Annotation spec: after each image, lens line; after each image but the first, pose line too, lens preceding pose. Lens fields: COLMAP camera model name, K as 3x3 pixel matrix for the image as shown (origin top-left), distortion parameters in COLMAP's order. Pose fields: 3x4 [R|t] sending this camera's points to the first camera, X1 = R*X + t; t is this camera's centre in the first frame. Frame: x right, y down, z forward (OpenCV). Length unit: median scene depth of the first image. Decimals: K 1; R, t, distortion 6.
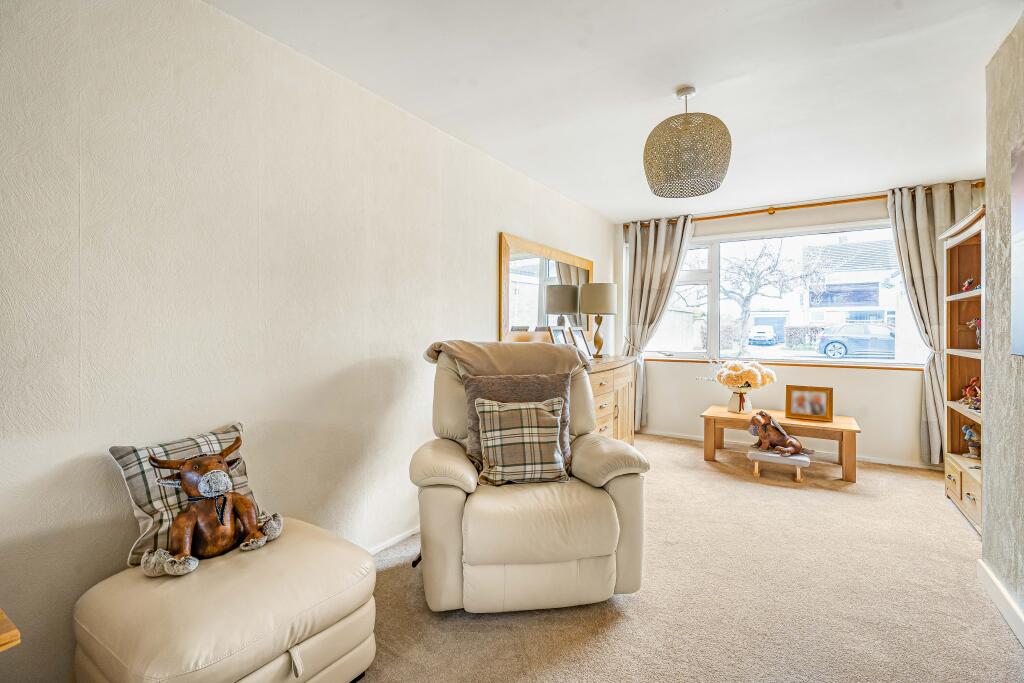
lens RADIAL K [[465.2, 0, 510.4], [0, 465.2, 329.5], [0, 0, 1]] dist [0.000048, 0.000091]
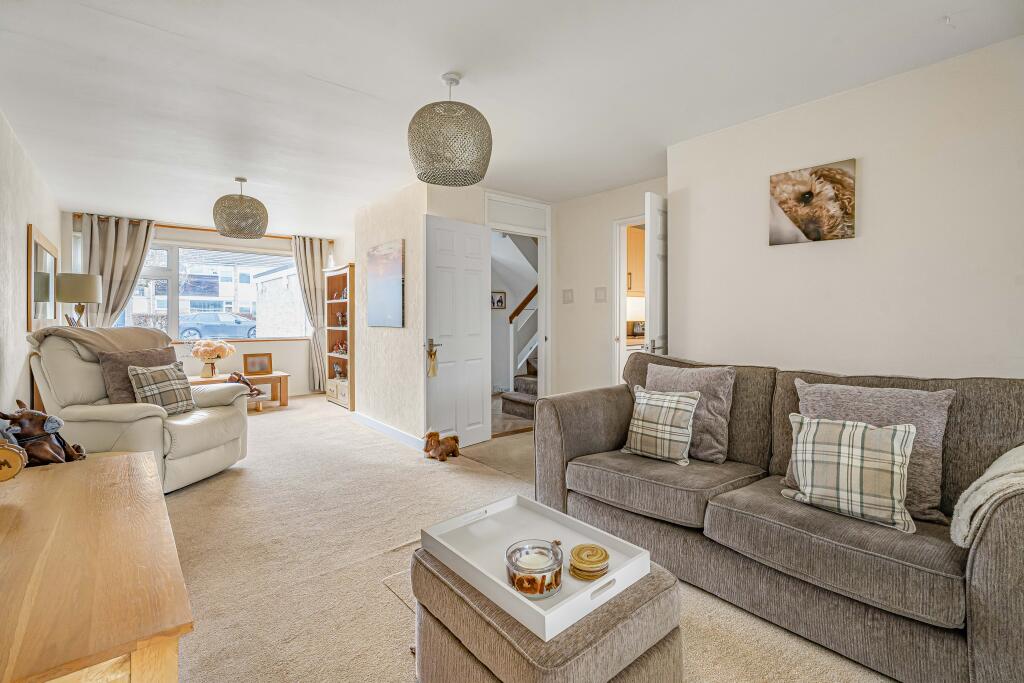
lens RADIAL K [[465.2, 0, 510.4], [0, 465.2, 329.5], [0, 0, 1]] dist [0.000048, 0.000091]
pose [[0.311216, -0.024304, 0.950028, -0.585119], [-0.000831, 0.999666, 0.025846, -0.000061], [-0.950339, -0.008833, 0.311092, -0.299760]]
